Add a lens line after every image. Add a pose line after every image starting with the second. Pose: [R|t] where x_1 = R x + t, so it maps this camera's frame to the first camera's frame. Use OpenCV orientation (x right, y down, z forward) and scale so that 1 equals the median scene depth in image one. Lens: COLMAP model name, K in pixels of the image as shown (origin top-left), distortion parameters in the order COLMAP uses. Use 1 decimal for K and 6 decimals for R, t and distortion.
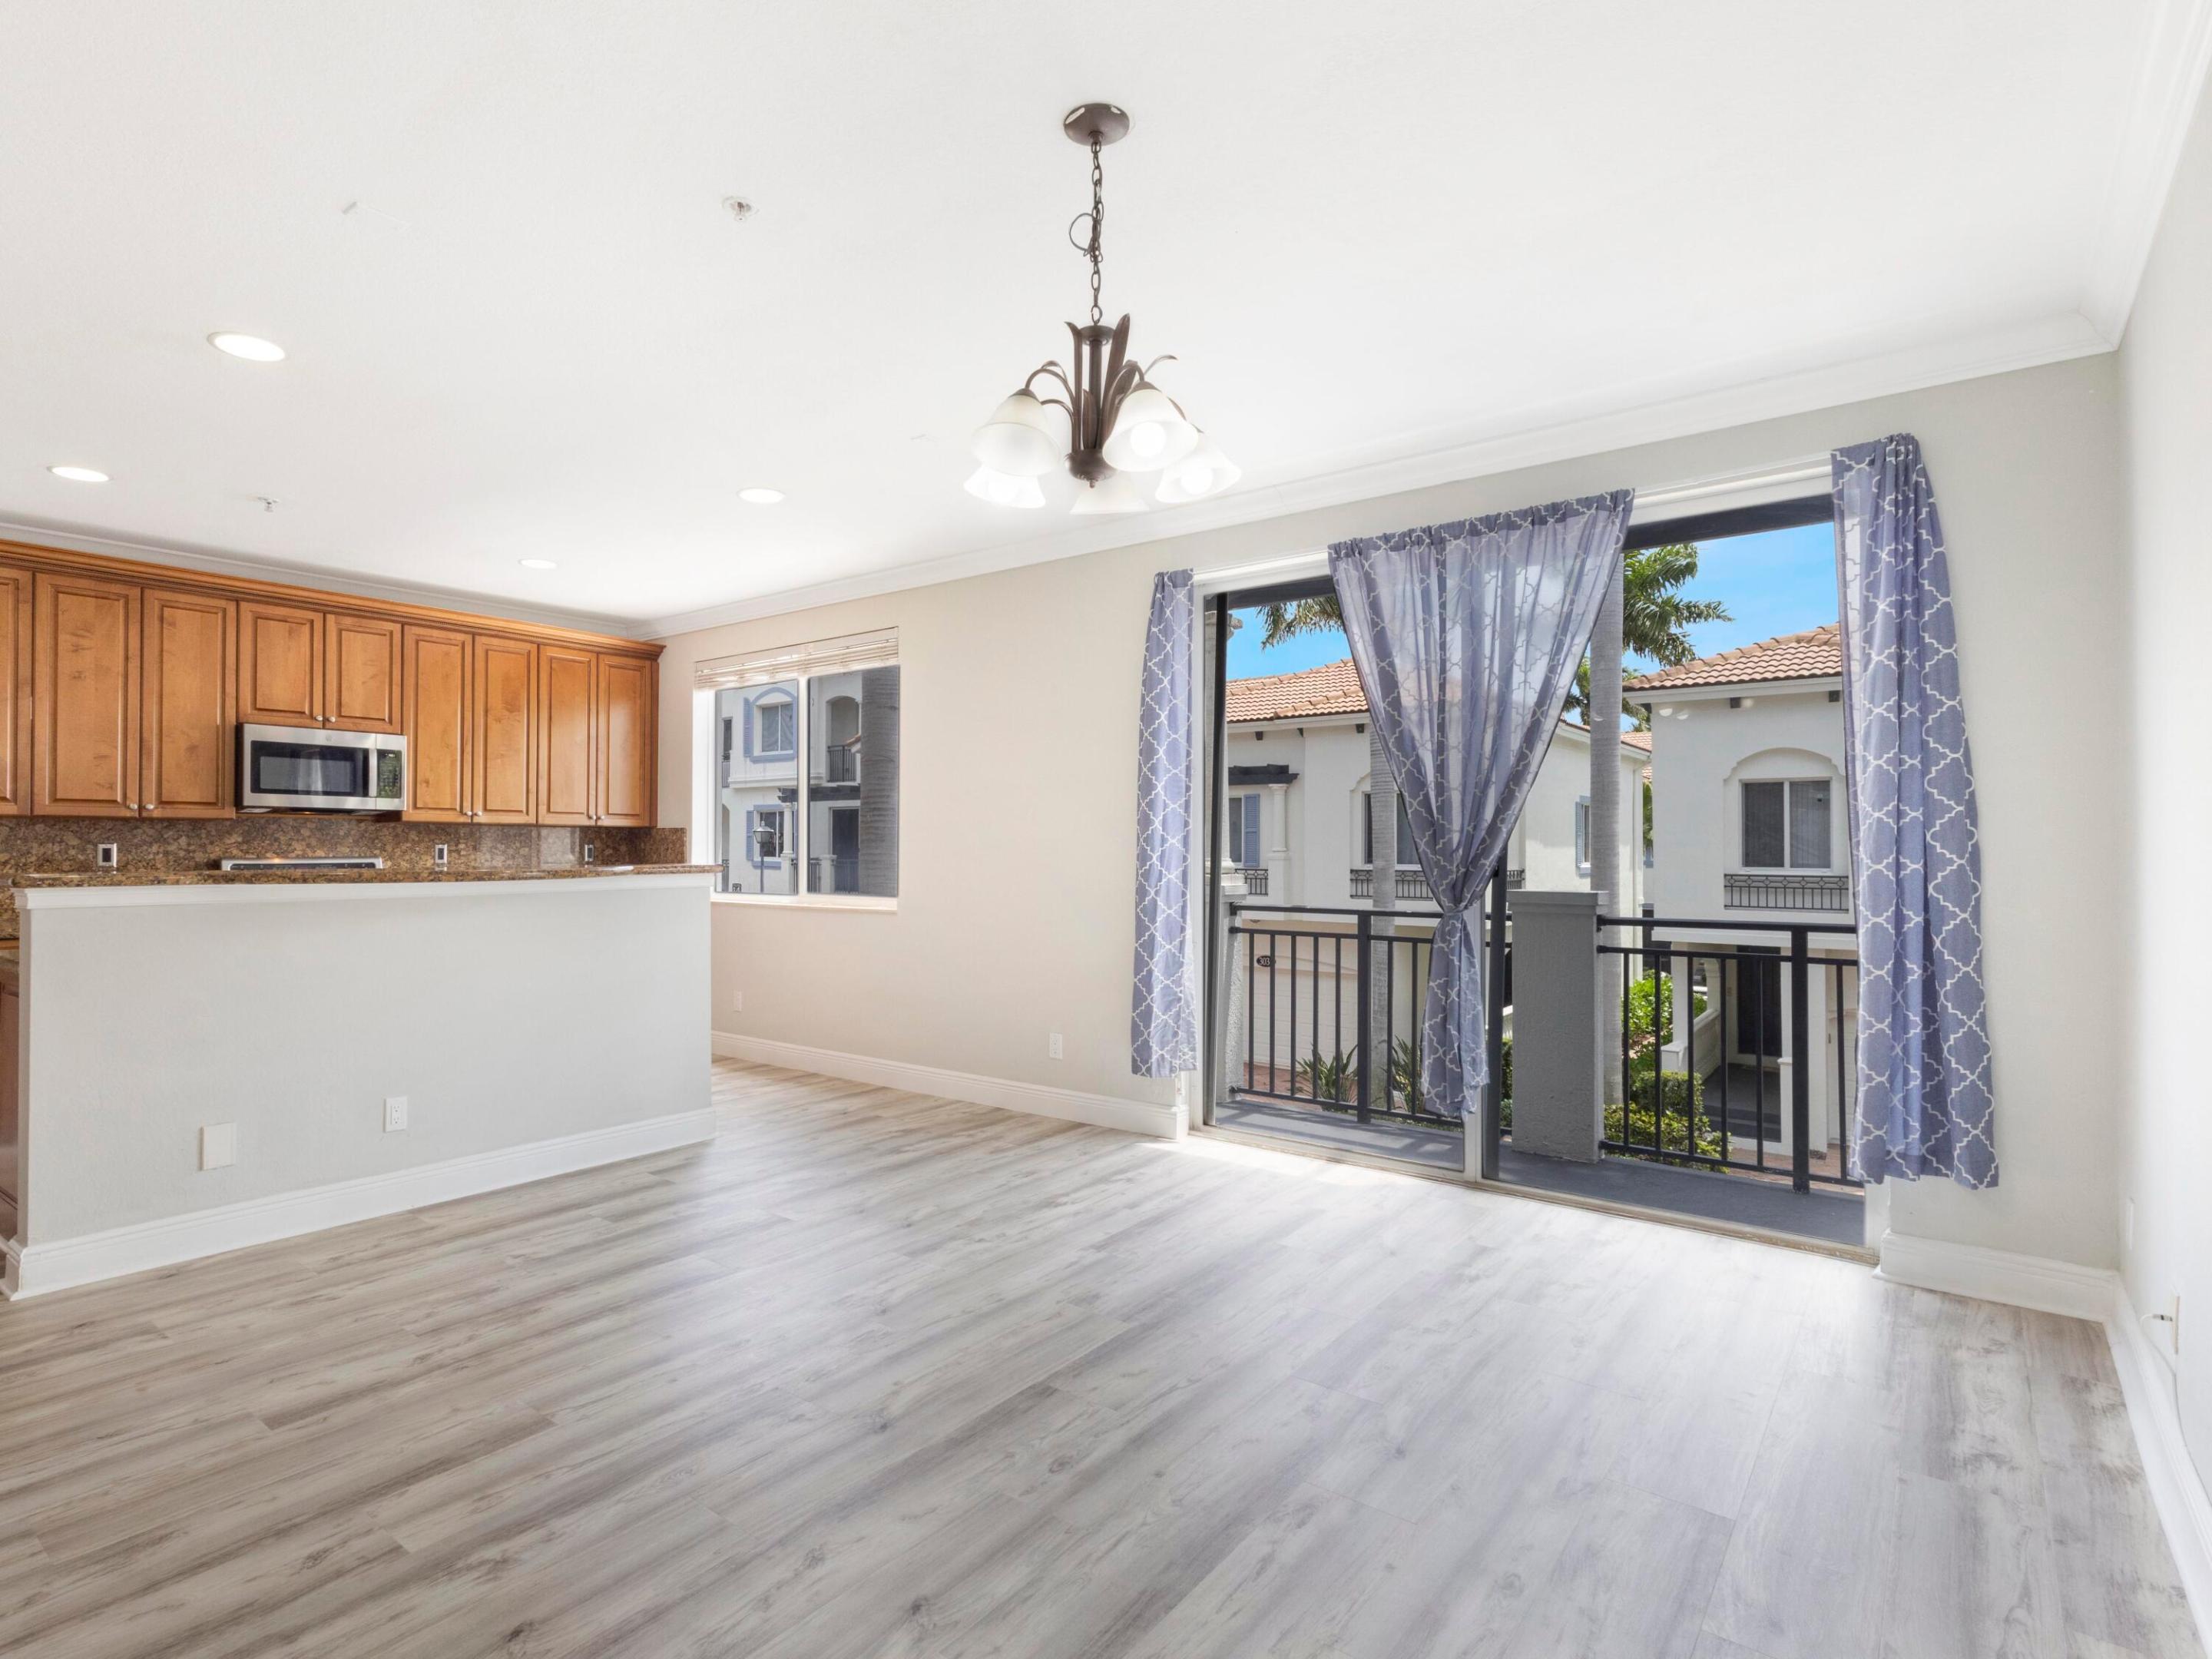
lens RADIAL K [[1176.1, 0, 1002.6], [0, 1176.1, 832.5], [0, 0, 1]] dist [0.003169, 0.003460]
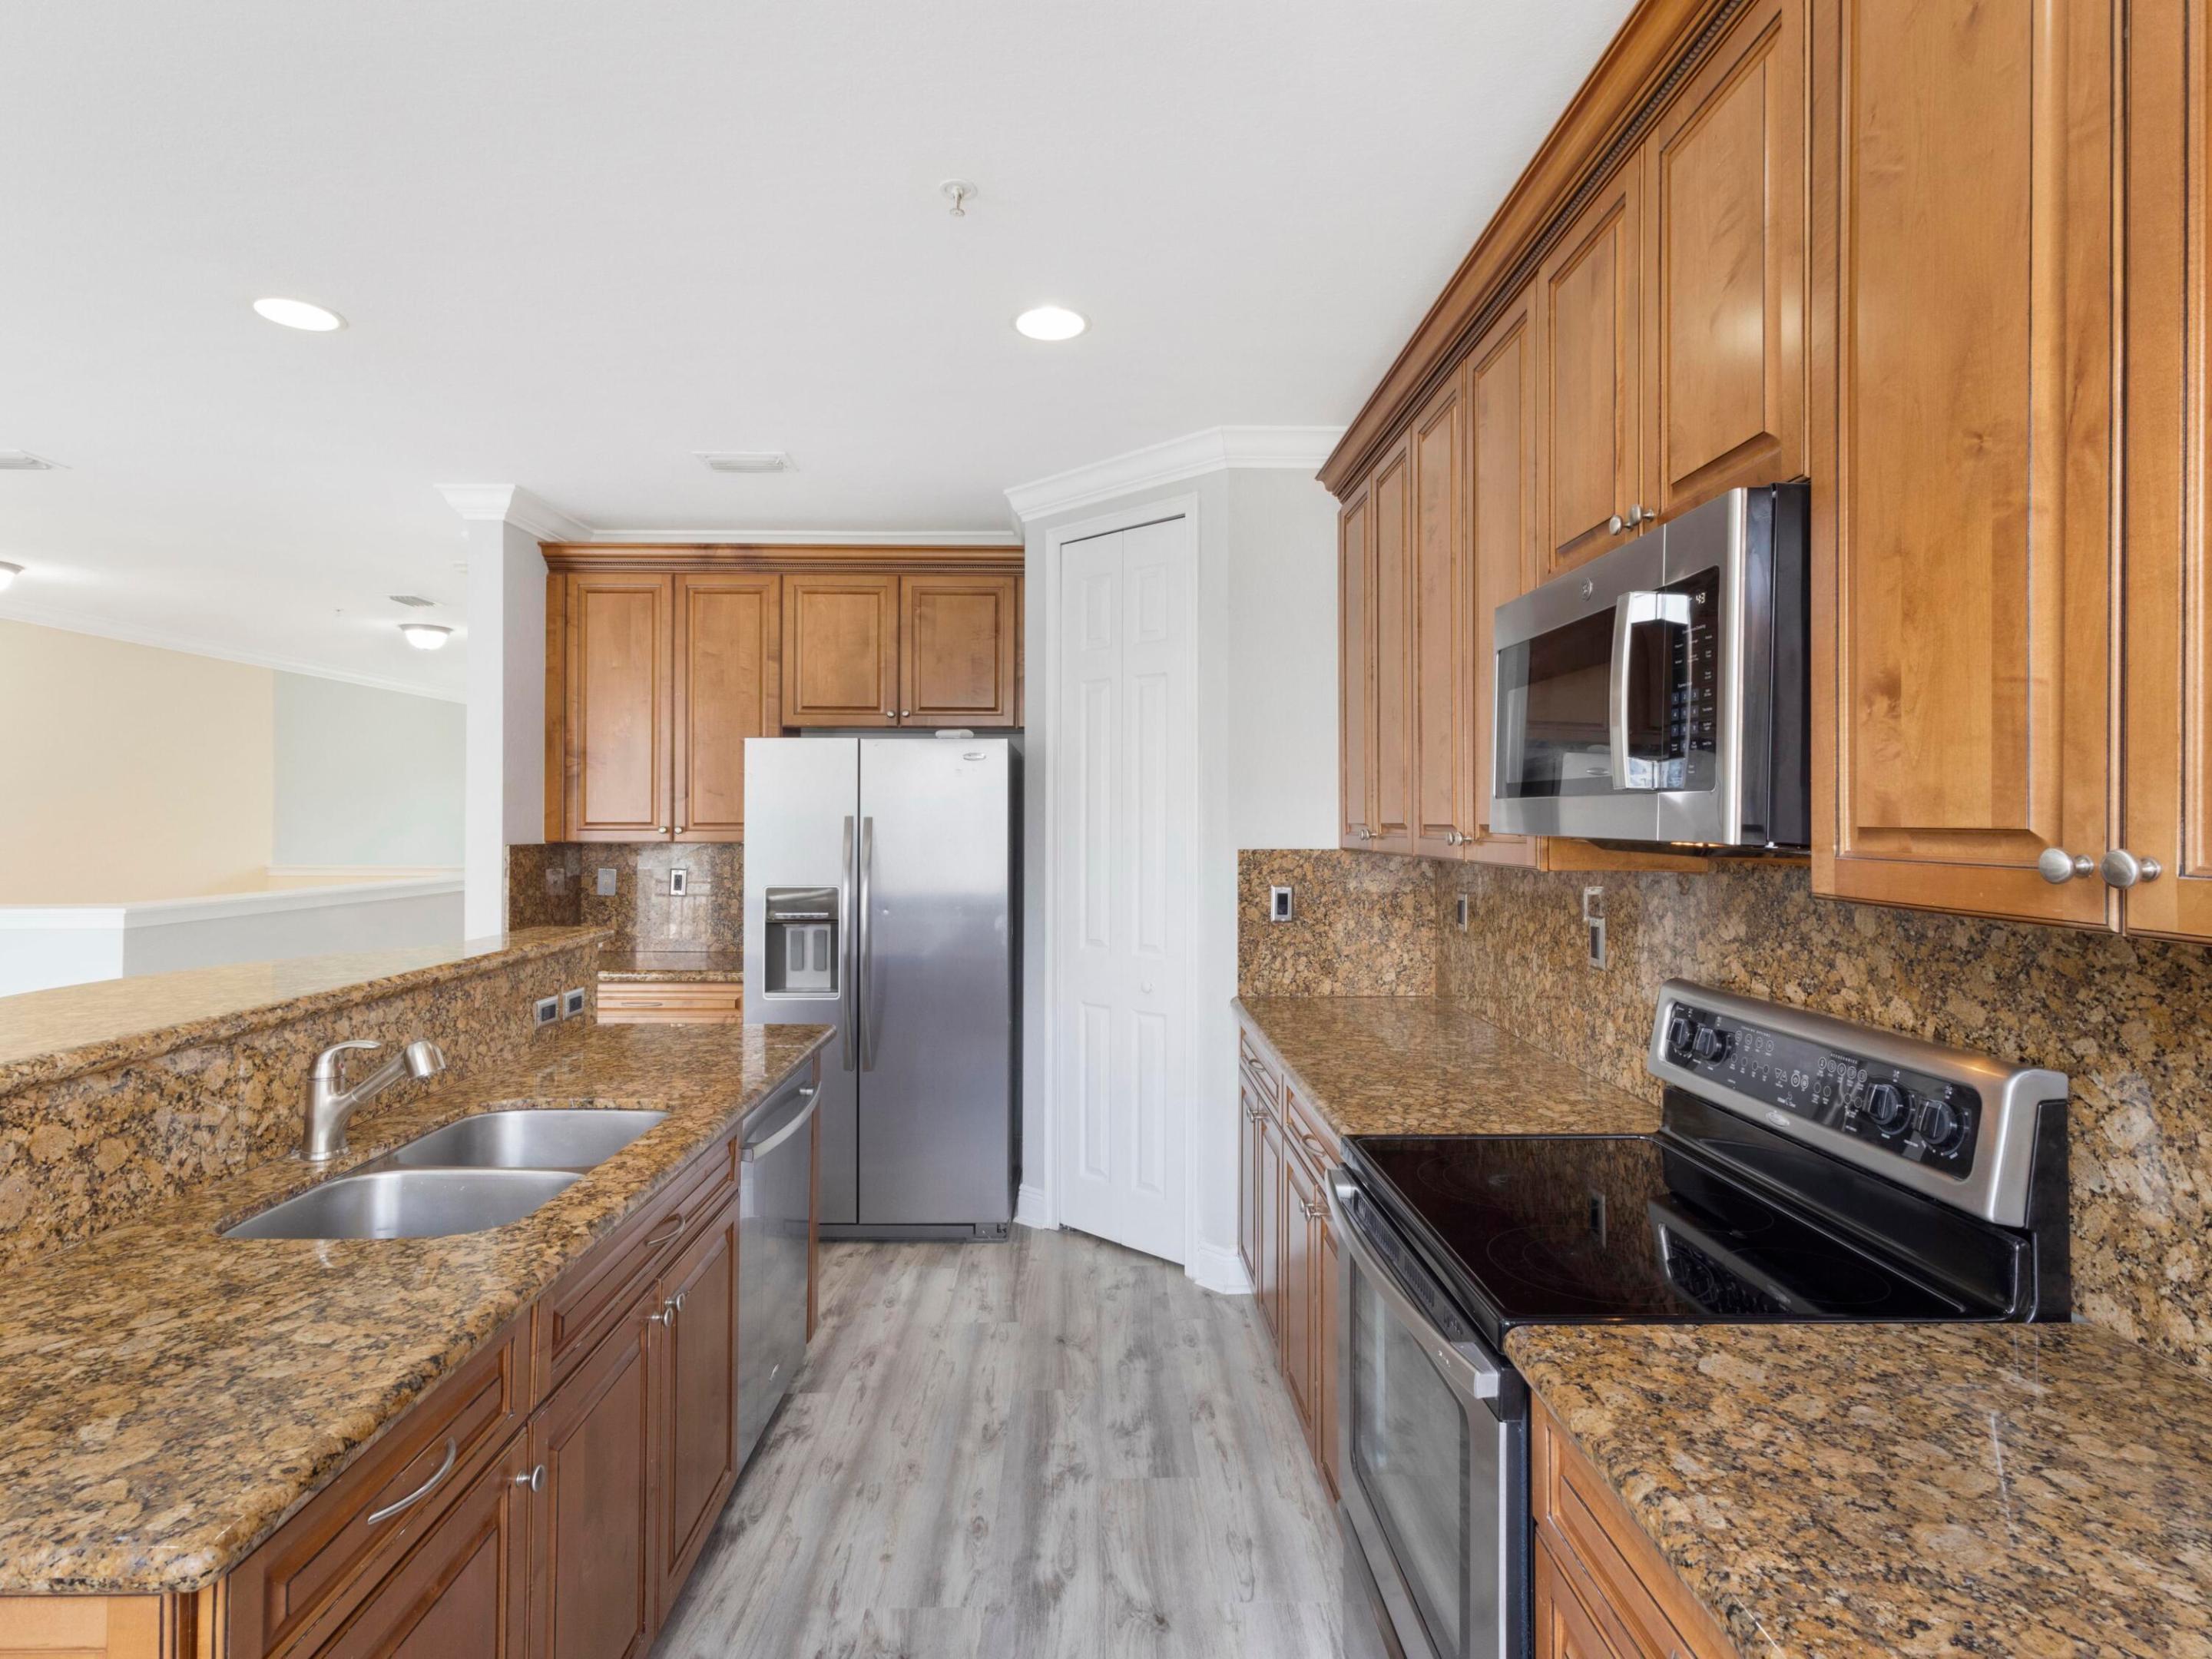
lens RADIAL K [[1153.0, 0, 1081.9], [0, 1153.0, 809.8], [0, 0, 1]] dist [0.002466, 0.000566]
pose [[-0.758238, -0.008326, -0.651925, -0.350600], [0.004898, 0.999817, -0.018466, -0.026902], [0.651960, -0.017195, -0.758059, 1.322070]]
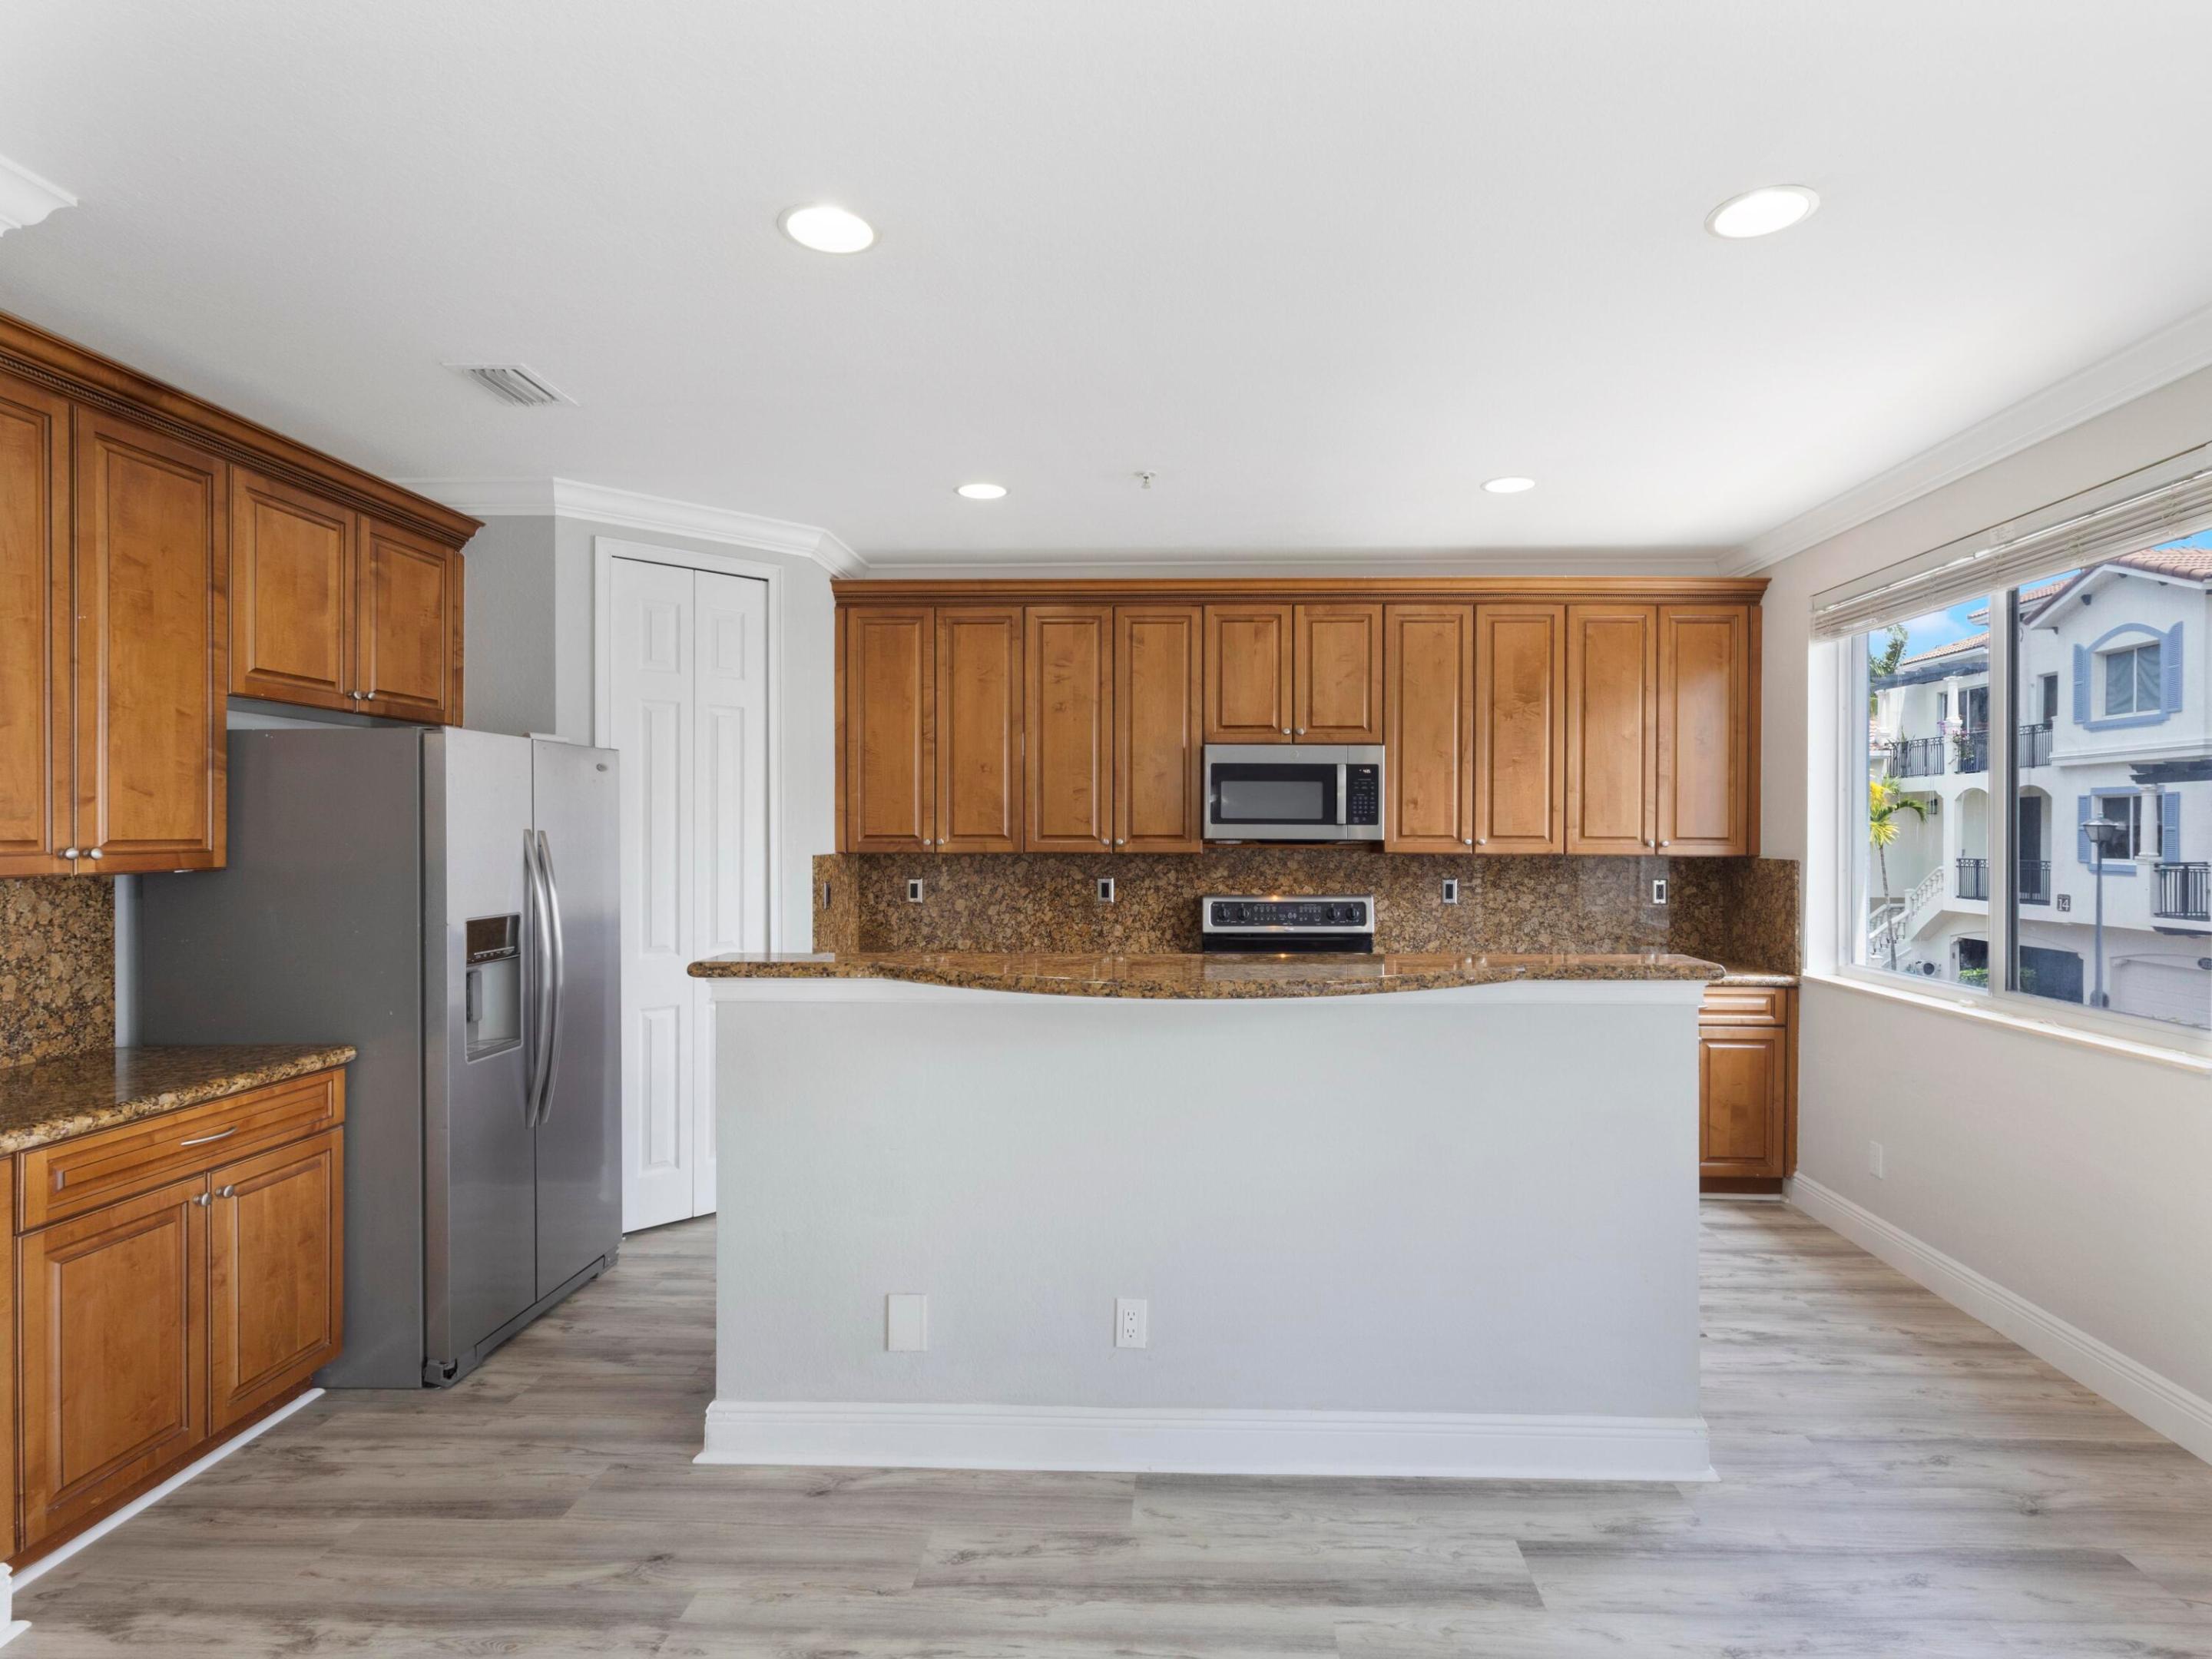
lens RADIAL K [[1169.0, 0, 1149.2], [0, 1169.0, 836.2], [0, 0, 1]] dist [0.003879, 0.001096]
pose [[0.617827, 0.003180, -0.786308, 0.014952], [0.009000, 0.999898, 0.011115, -0.038628], [0.786263, -0.013944, 0.617735, 0.480009]]
